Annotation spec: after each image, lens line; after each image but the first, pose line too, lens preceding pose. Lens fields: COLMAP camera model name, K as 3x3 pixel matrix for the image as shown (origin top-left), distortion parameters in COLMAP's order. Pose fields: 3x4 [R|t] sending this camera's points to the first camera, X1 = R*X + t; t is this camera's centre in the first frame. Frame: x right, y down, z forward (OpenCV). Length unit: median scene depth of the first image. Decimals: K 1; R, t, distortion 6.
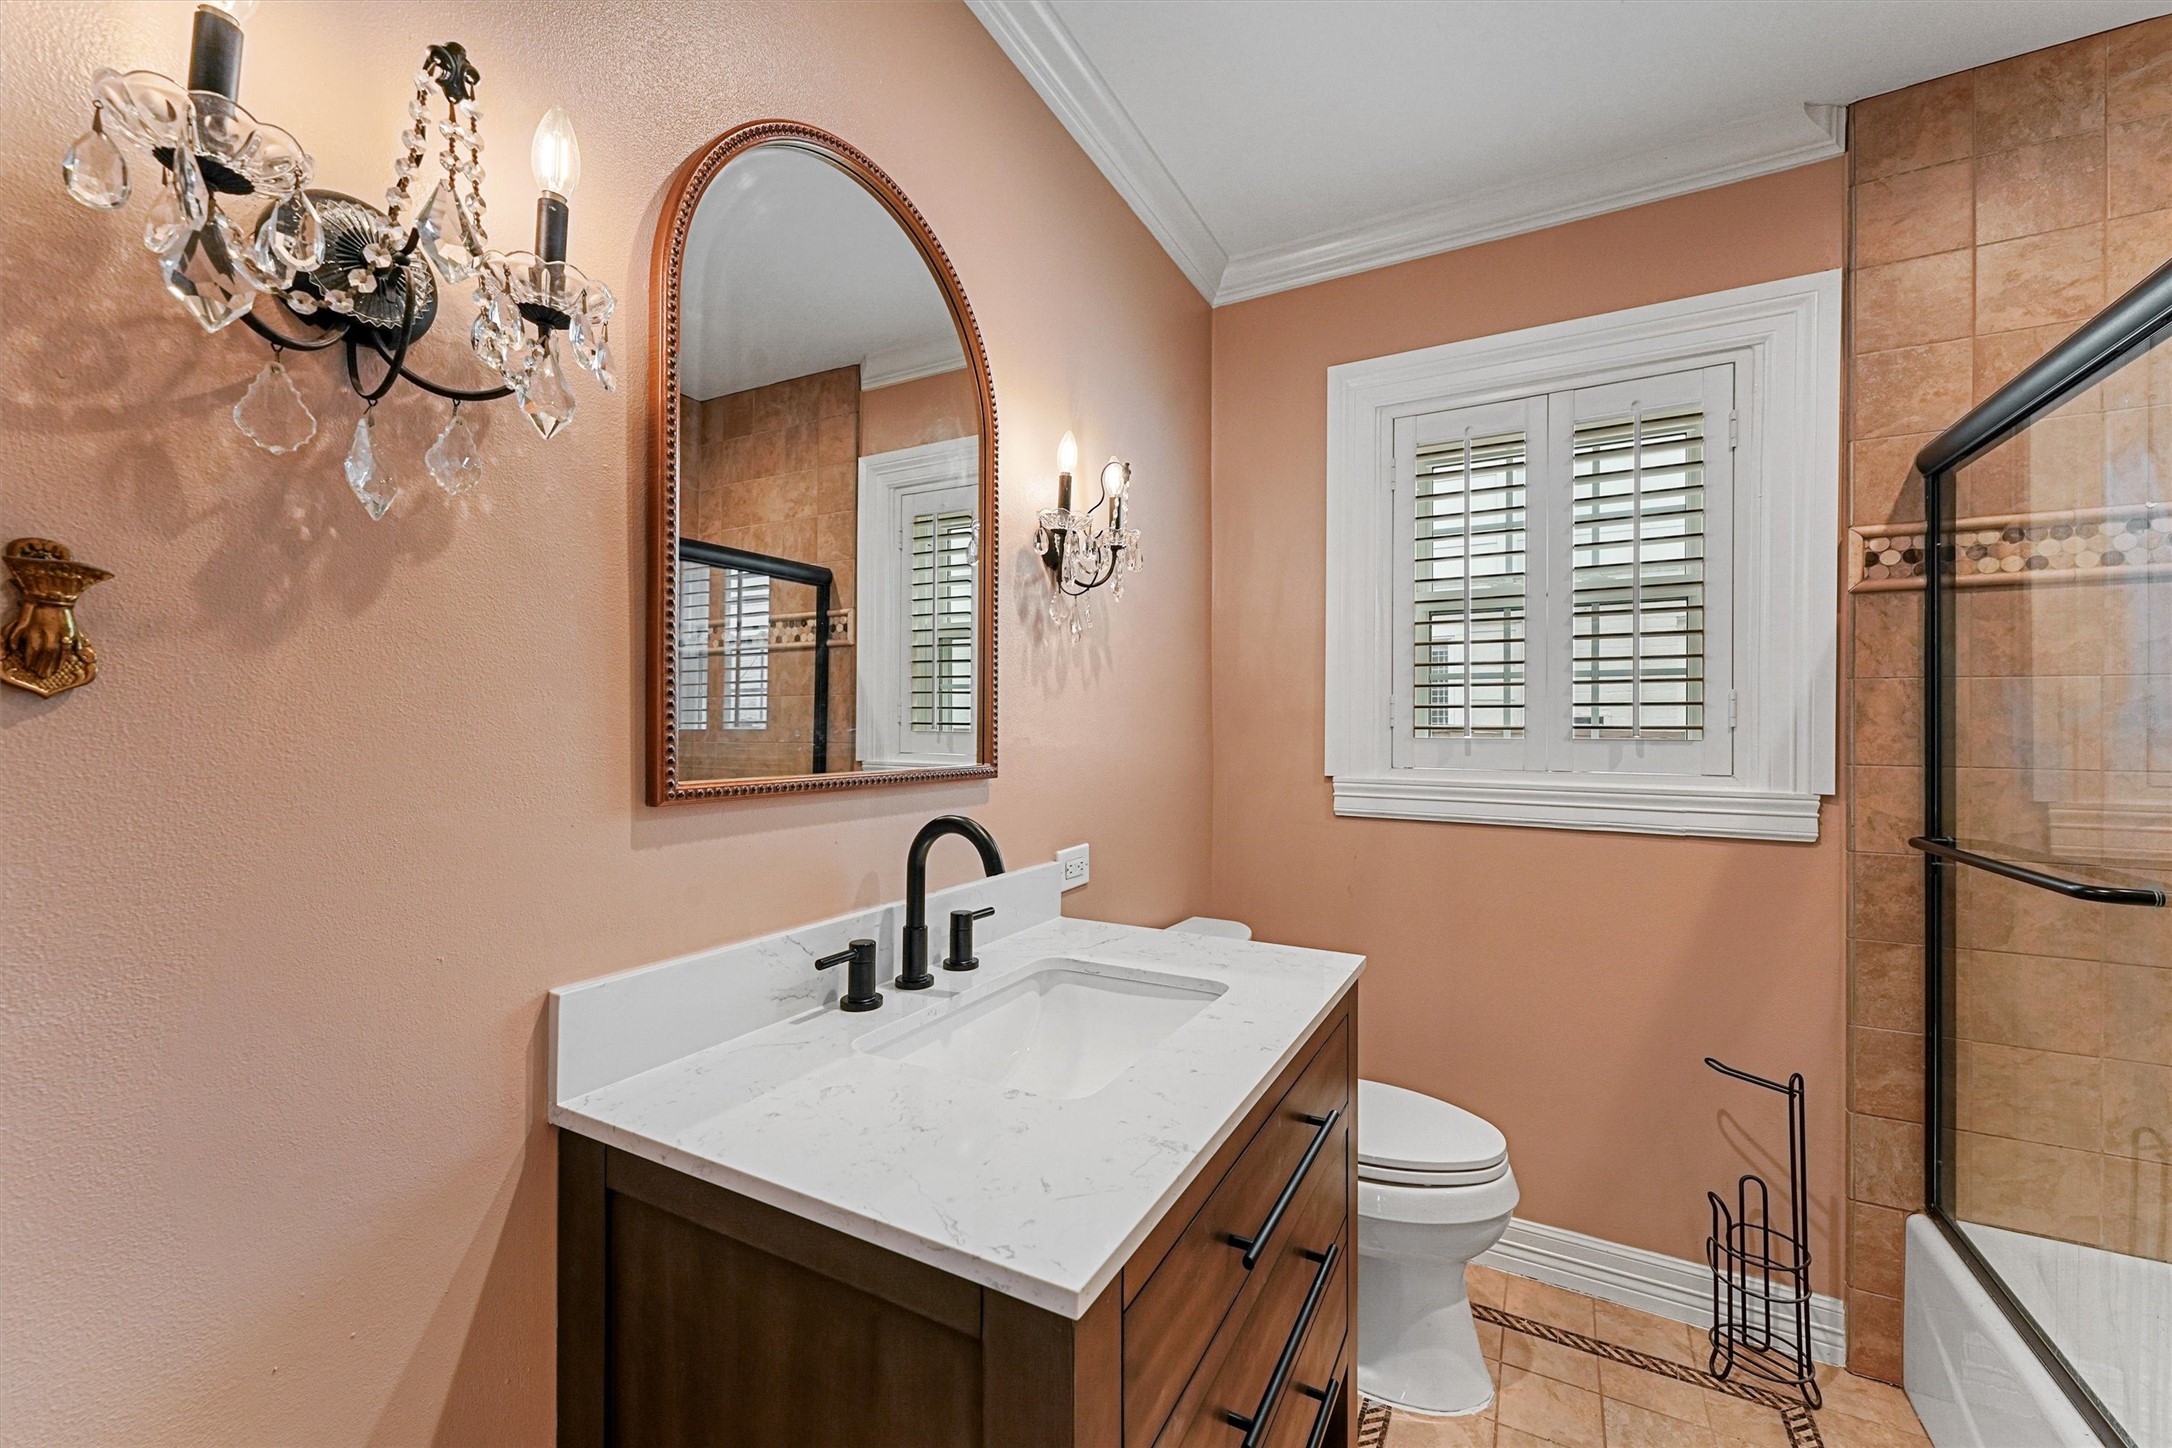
lens RADIAL K [[865.0, 0, 1081.1], [0, 865.0, 717.7], [0, 0, 1]] dist [0.016008, -0.005570]
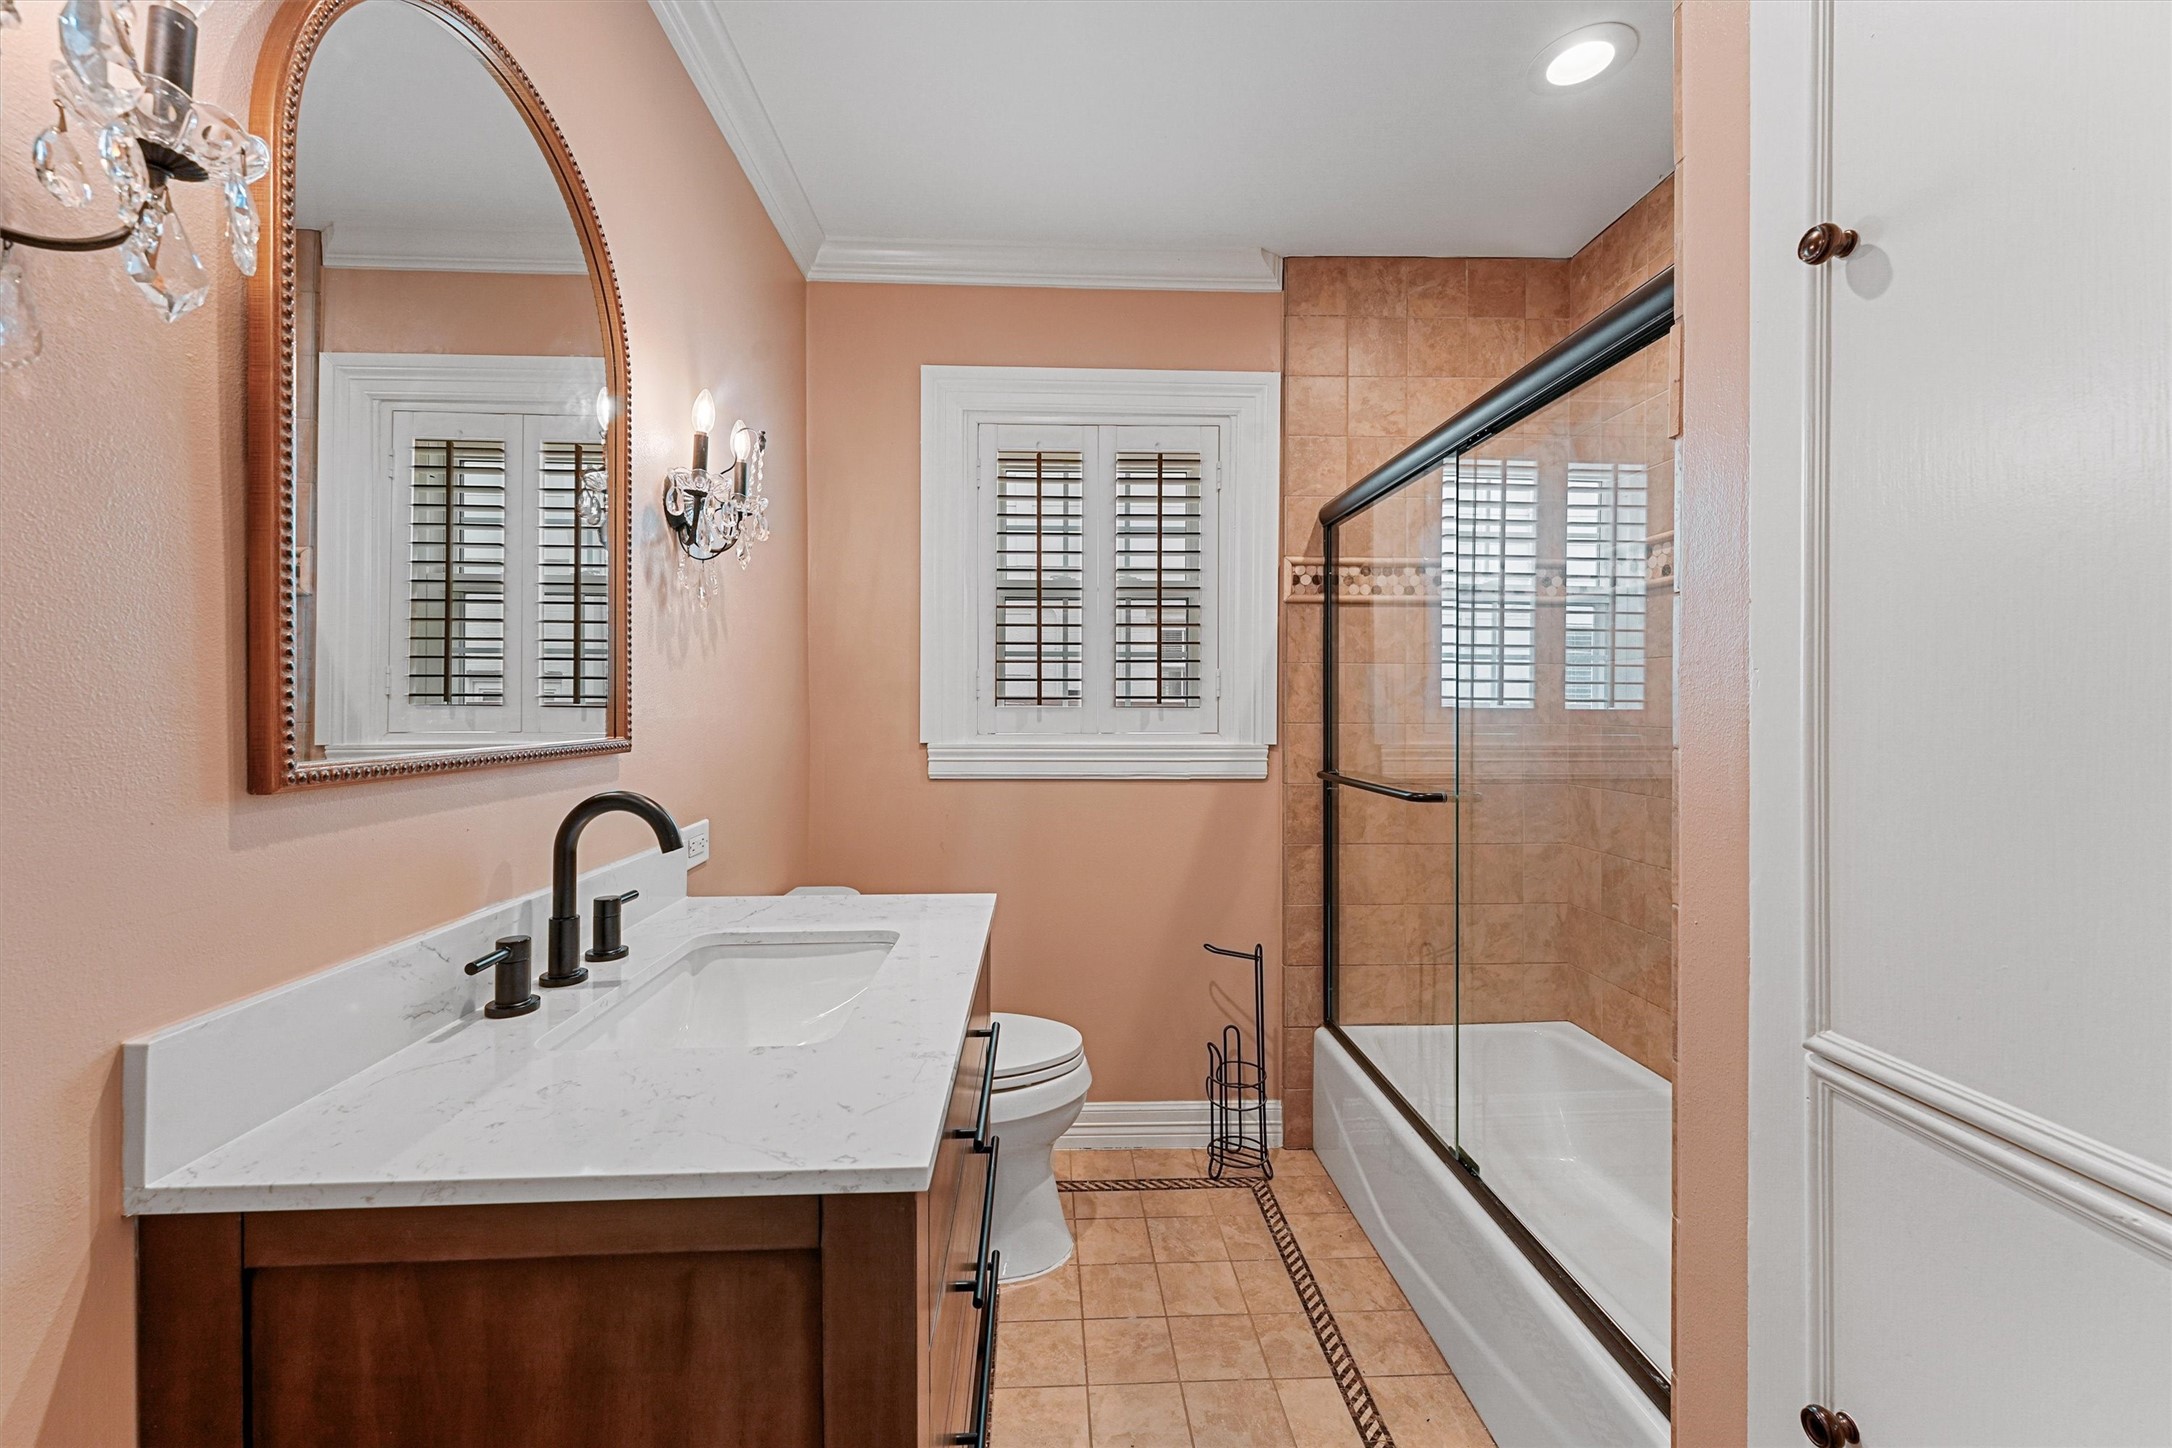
lens RADIAL K [[867.9, 0, 1079.8], [0, 867.9, 693.5], [0, 0, 1]] dist [0.013817, -0.000807]
pose [[0.855387, 0.000877, 0.517988, -0.146426], [-0.002318, 0.999995, 0.002136, 0.003540], [-0.517984, -0.003028, 0.855385, -0.041403]]
